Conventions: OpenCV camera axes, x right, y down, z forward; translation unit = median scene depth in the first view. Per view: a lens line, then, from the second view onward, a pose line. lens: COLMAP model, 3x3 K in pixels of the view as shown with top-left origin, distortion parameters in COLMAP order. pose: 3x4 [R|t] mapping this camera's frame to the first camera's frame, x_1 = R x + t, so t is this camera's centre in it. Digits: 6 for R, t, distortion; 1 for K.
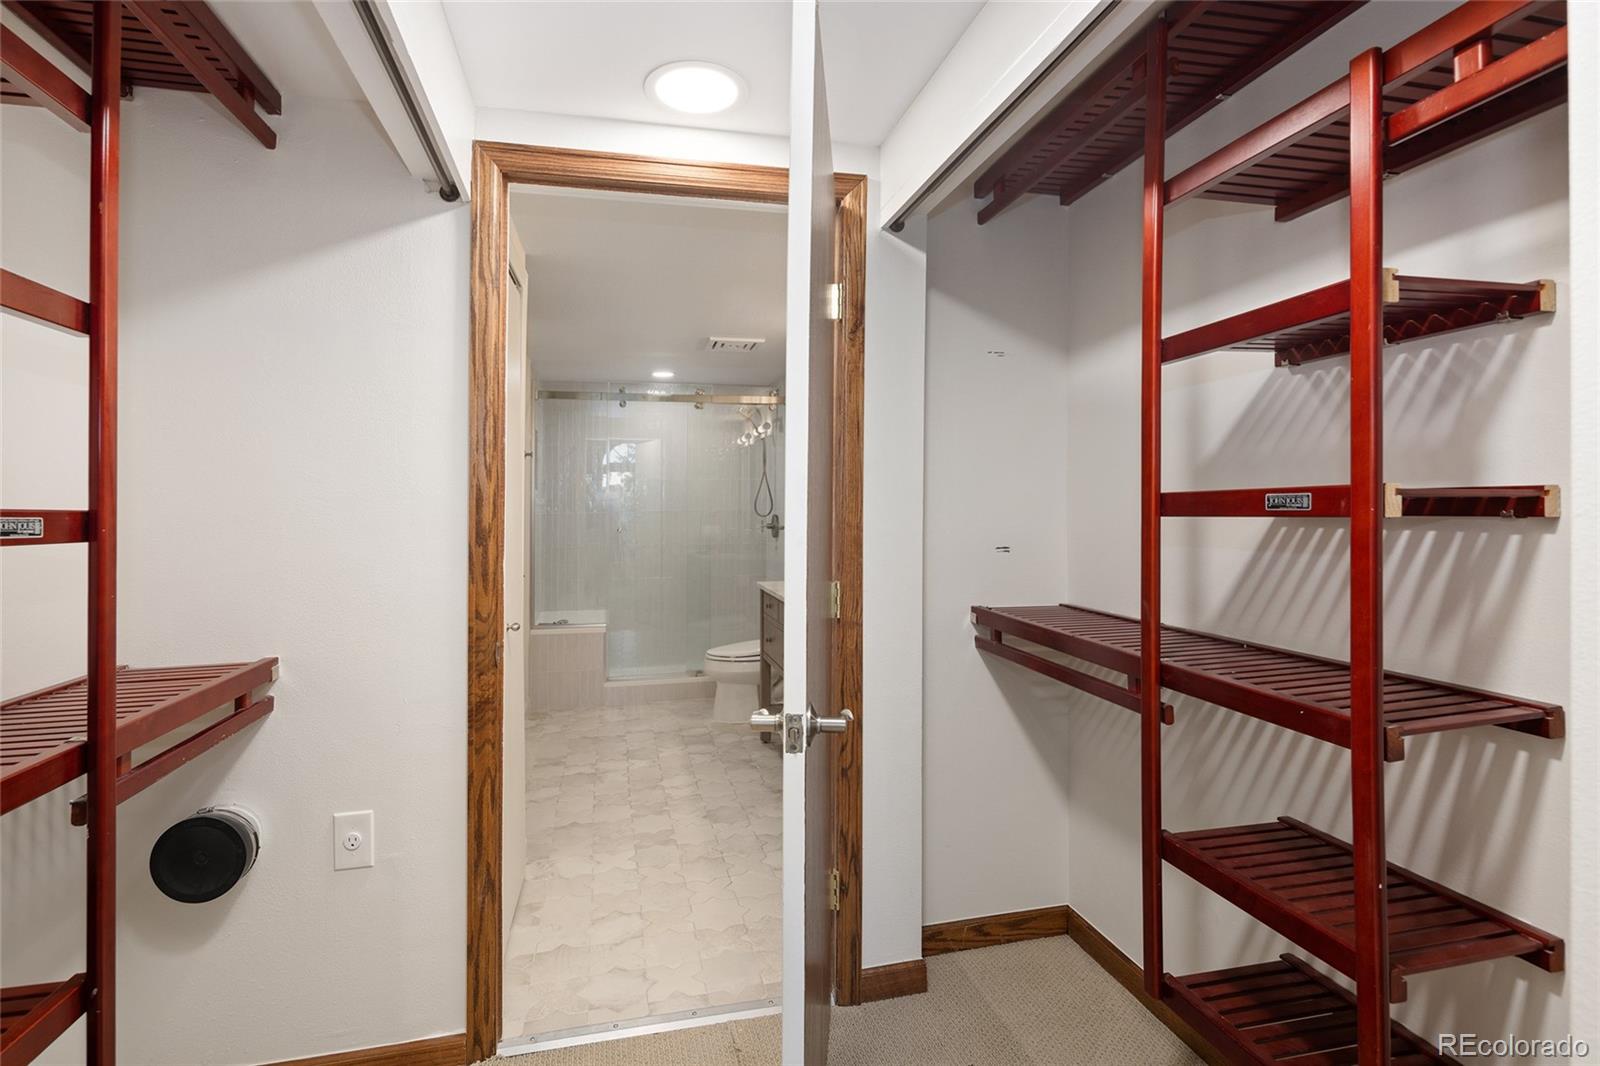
lens RADIAL K [[820.1, 0, 797.9], [0, 820.1, 548.4], [0, 0, 1]] dist [-0.000893, -0.000813]
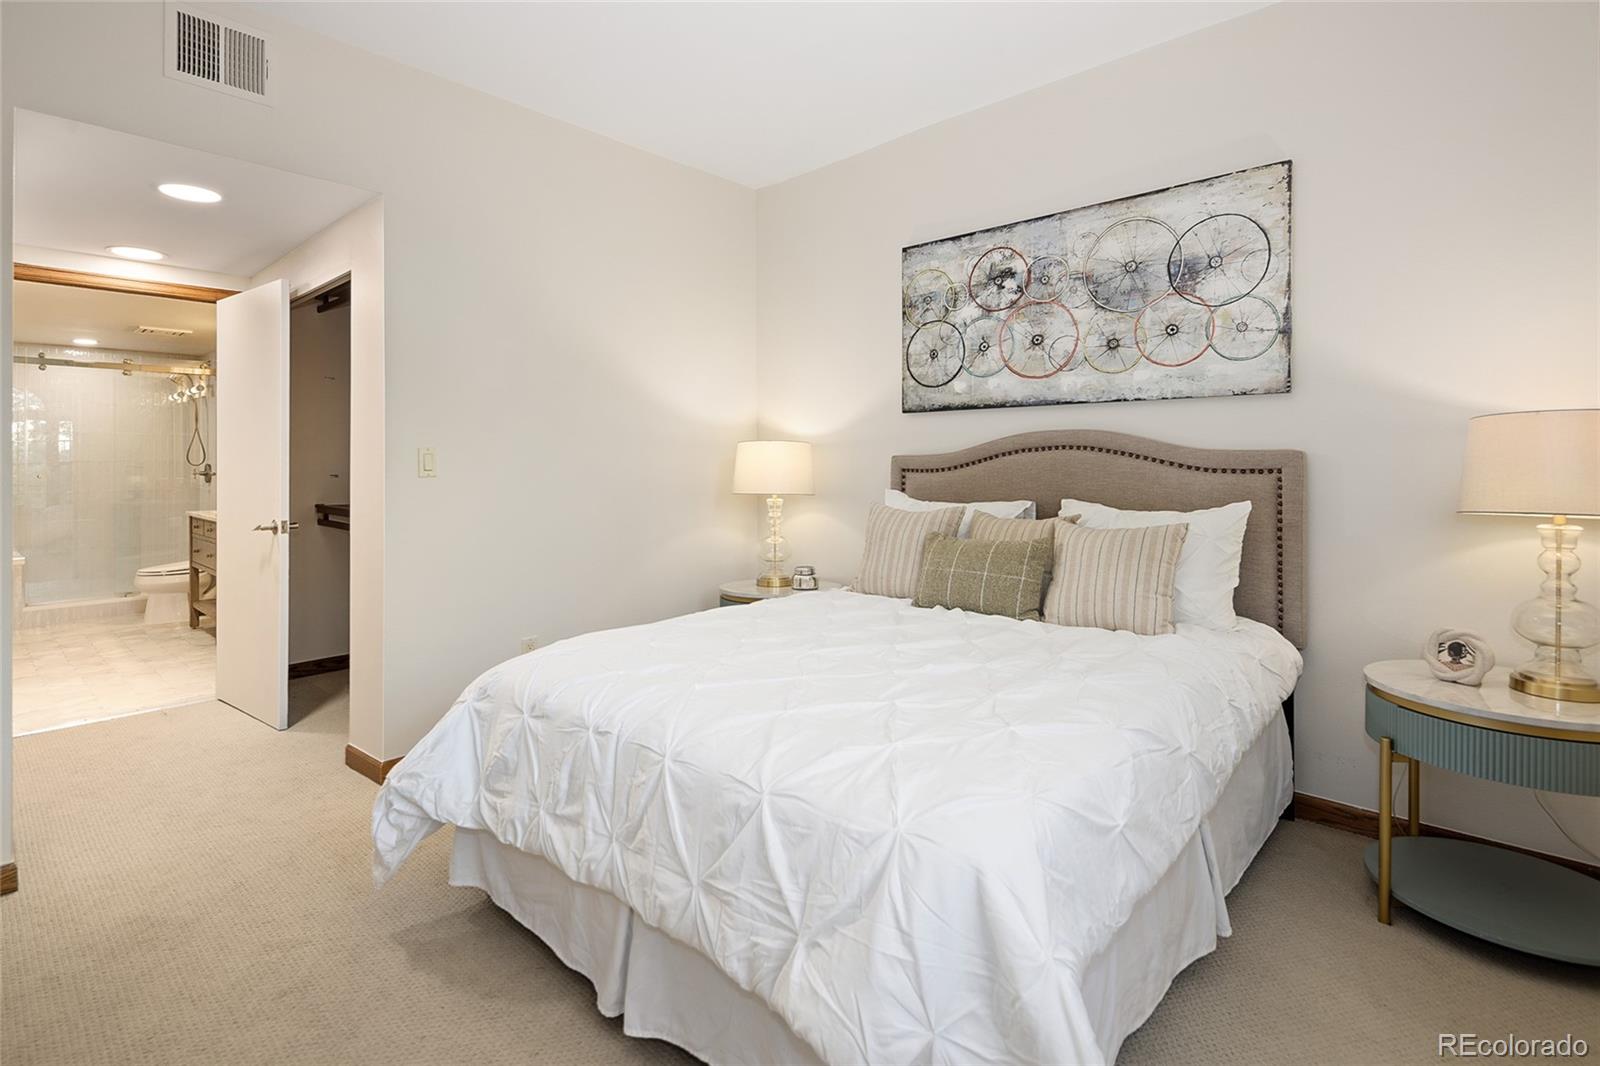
lens RADIAL K [[783.3, 0, 790.8], [0, 783.3, 478.4], [0, 0, 1]] dist [-0.001658, -0.000645]
pose [[0.828212, -0.008530, 0.560351, 0.040092], [0.026057, 0.999389, -0.023300, 0.031887], [-0.559809, 0.033899, 0.827928, -0.469012]]
